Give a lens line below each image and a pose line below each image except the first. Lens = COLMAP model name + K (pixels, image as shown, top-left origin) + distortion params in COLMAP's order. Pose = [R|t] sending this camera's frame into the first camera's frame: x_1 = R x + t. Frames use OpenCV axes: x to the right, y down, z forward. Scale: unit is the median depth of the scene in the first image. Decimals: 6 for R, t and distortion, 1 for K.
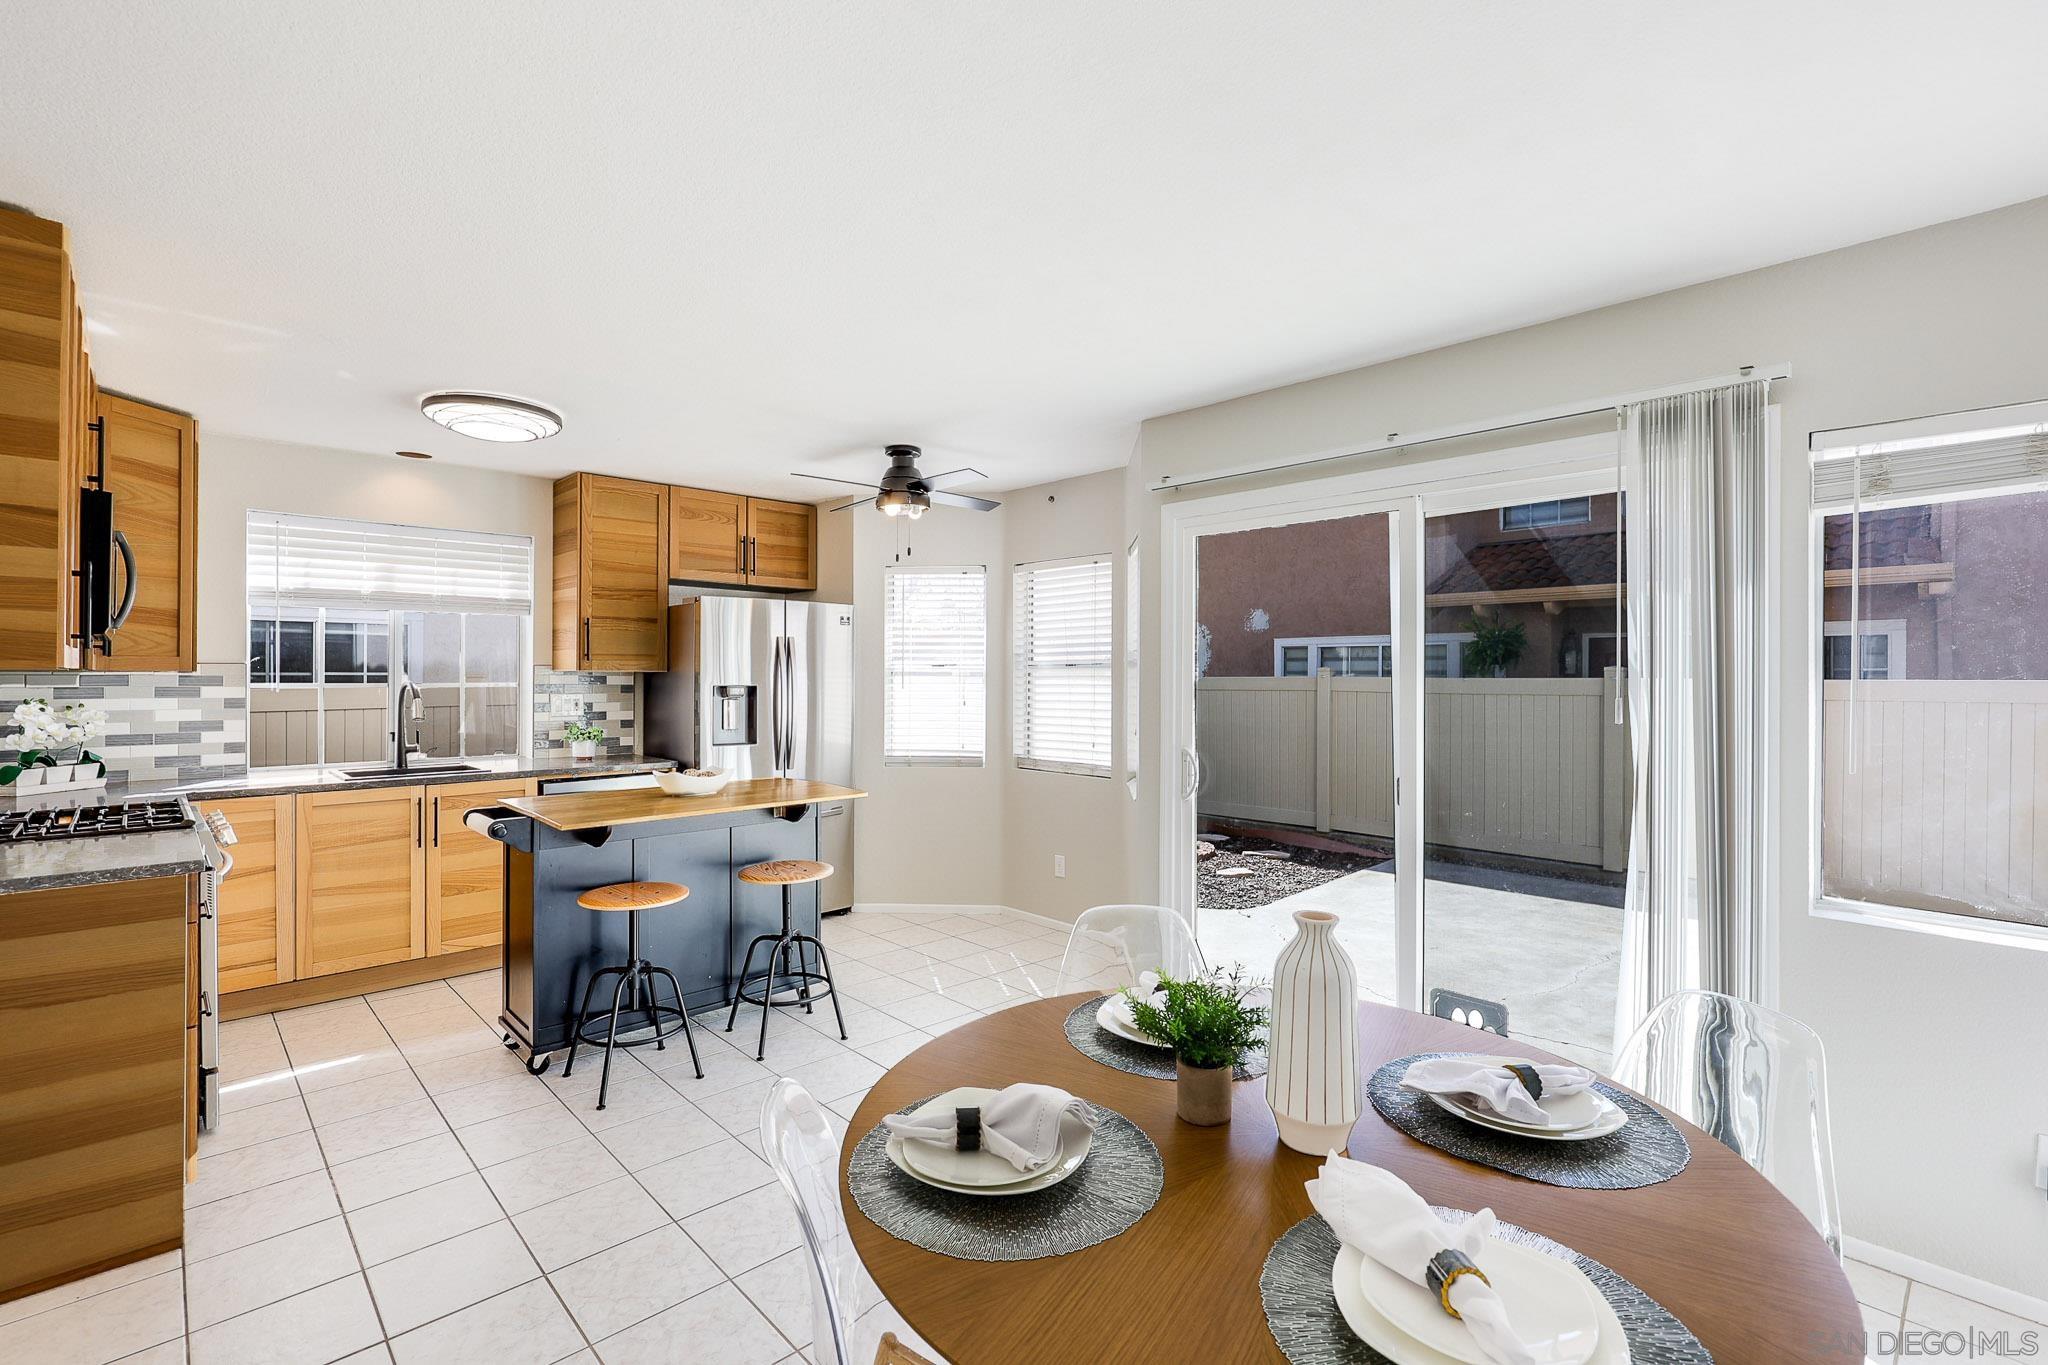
lens RADIAL K [[930.9, 0, 1017.8], [0, 930.9, 667.1], [0, 0, 1]] dist [-0.000383, -0.000325]
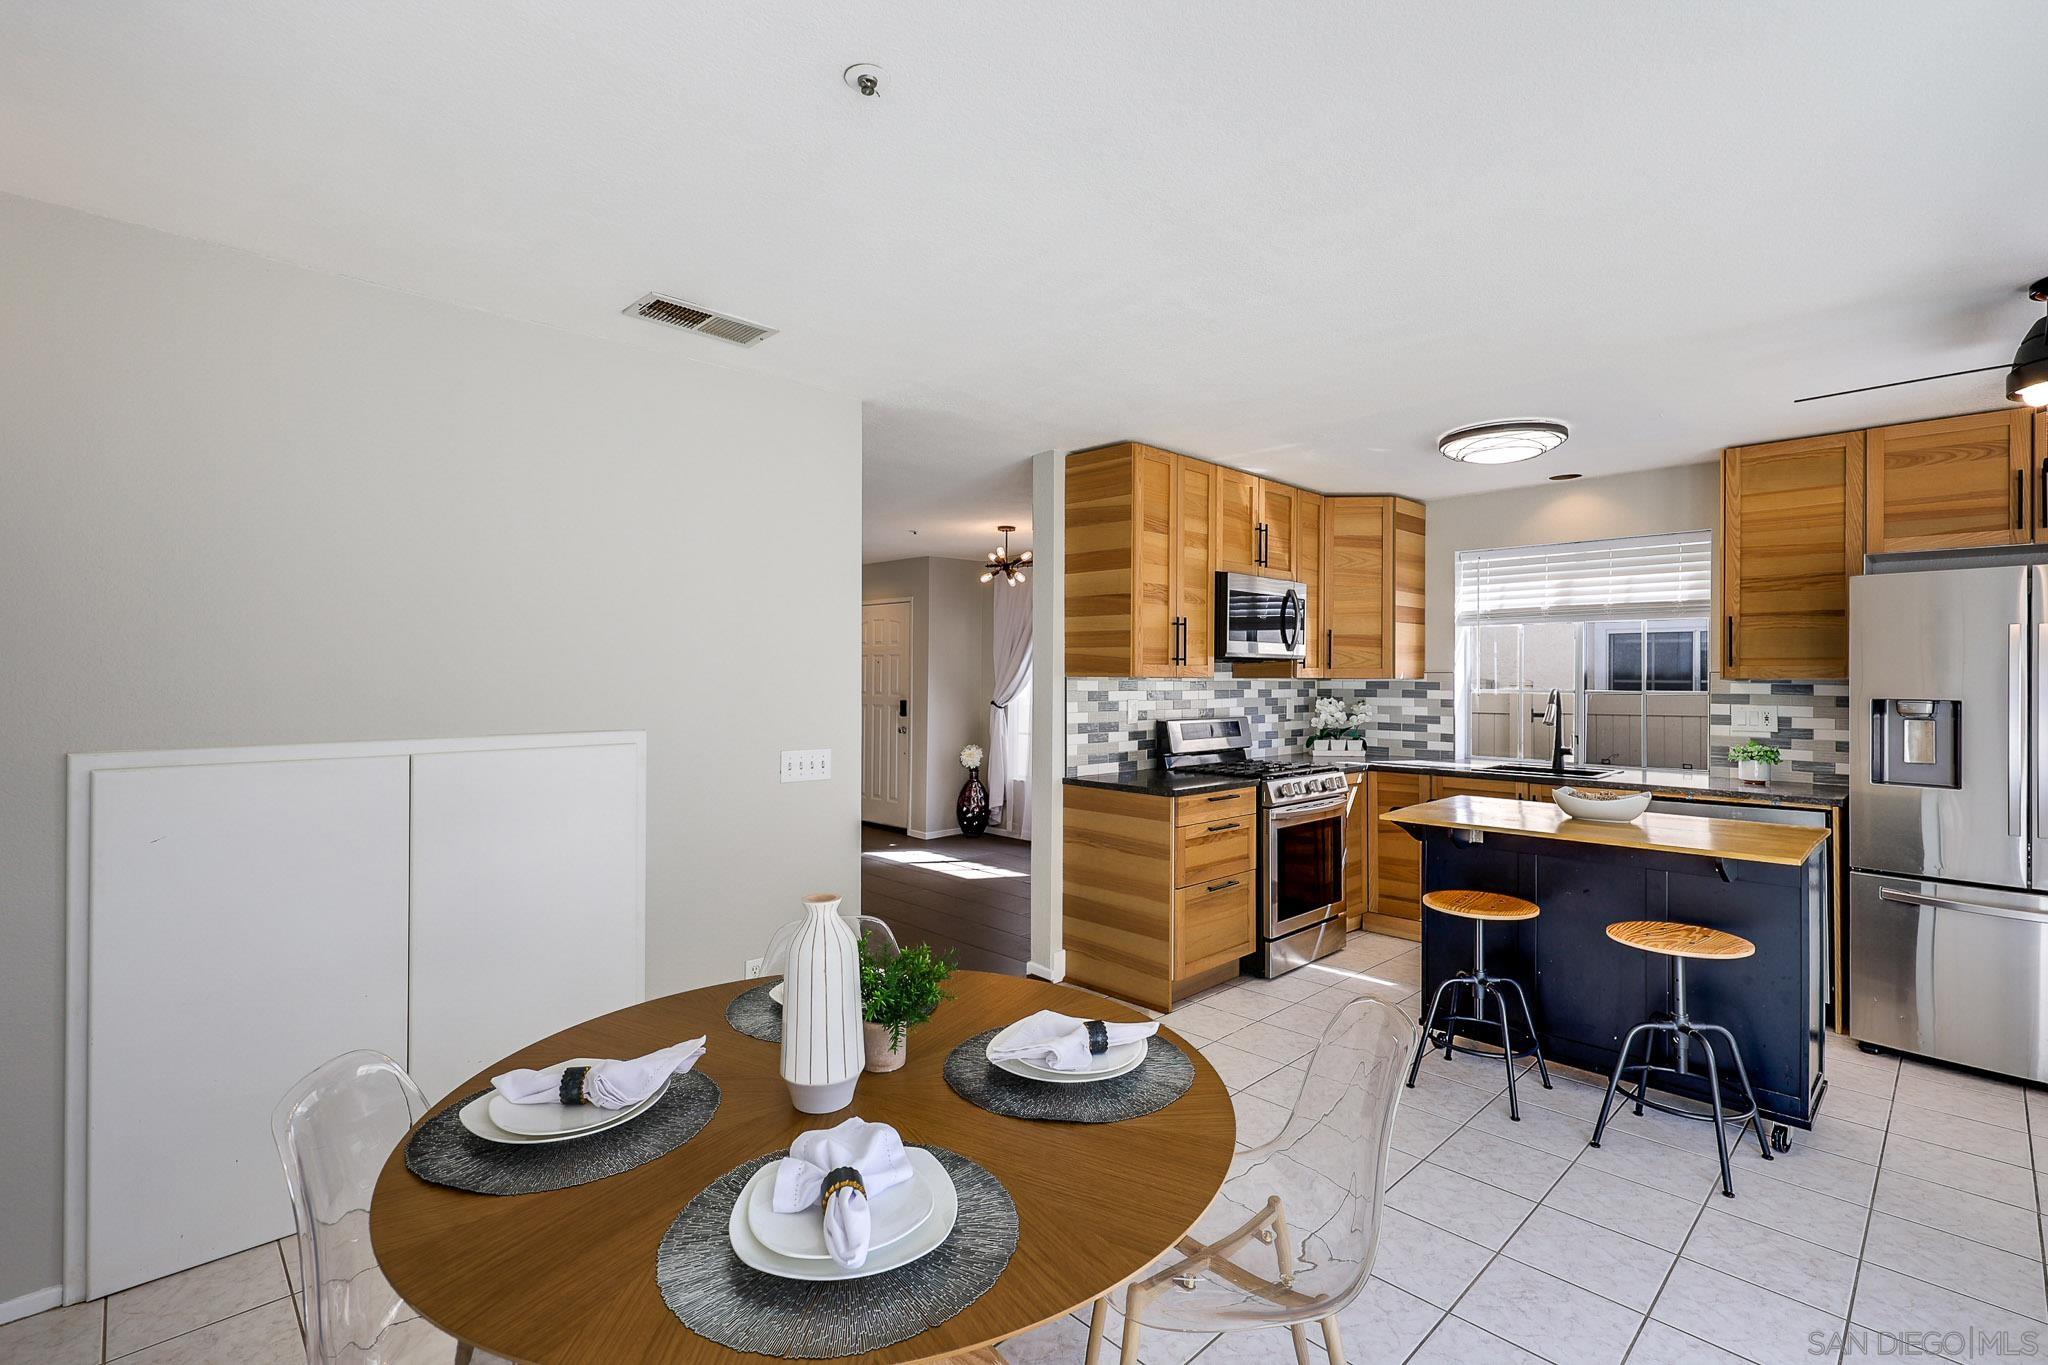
lens RADIAL K [[930.9, 0, 1013.3], [0, 930.9, 673.4], [0, 0, 1]] dist [-0.000383, -0.000325]
pose [[0.006150, -0.006361, -0.999961, 0.413669], [0.001874, 0.999978, -0.006350, 0.003801], [0.999979, -0.001835, 0.006162, 0.356741]]
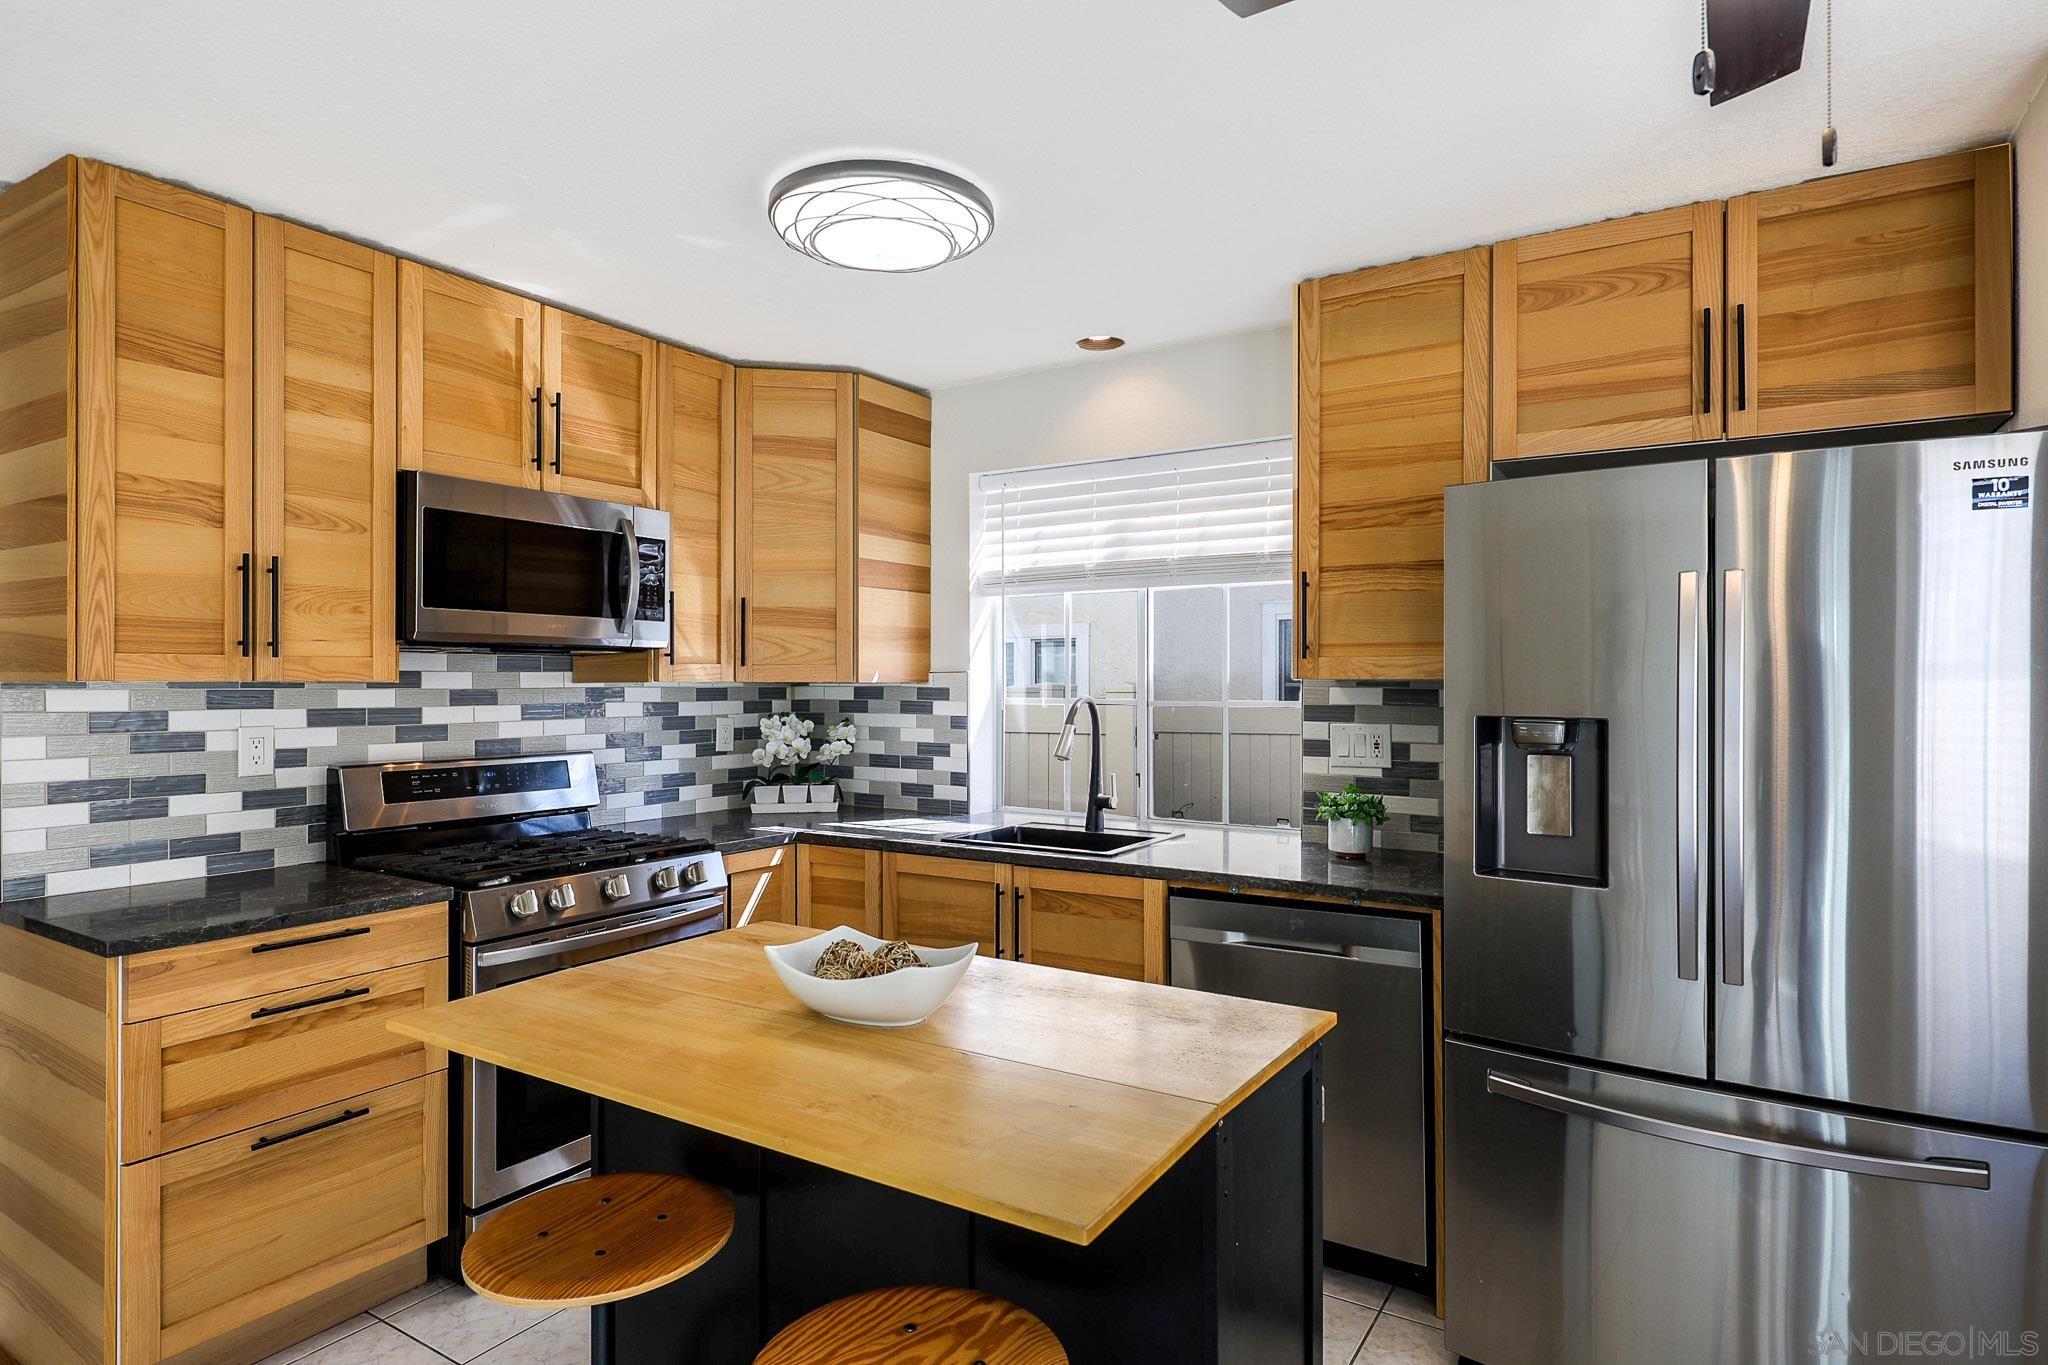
lens RADIAL K [[1111.2, 0, 1015.9], [0, 1111.2, 682.7], [0, 0, 1]] dist [0.001668, -0.000244]
pose [[0.238563, -0.002276, -0.971124, 0.078644], [0.007173, 0.999974, -0.000582, 0.005445], [0.971101, -0.006827, 0.238573, 0.755270]]
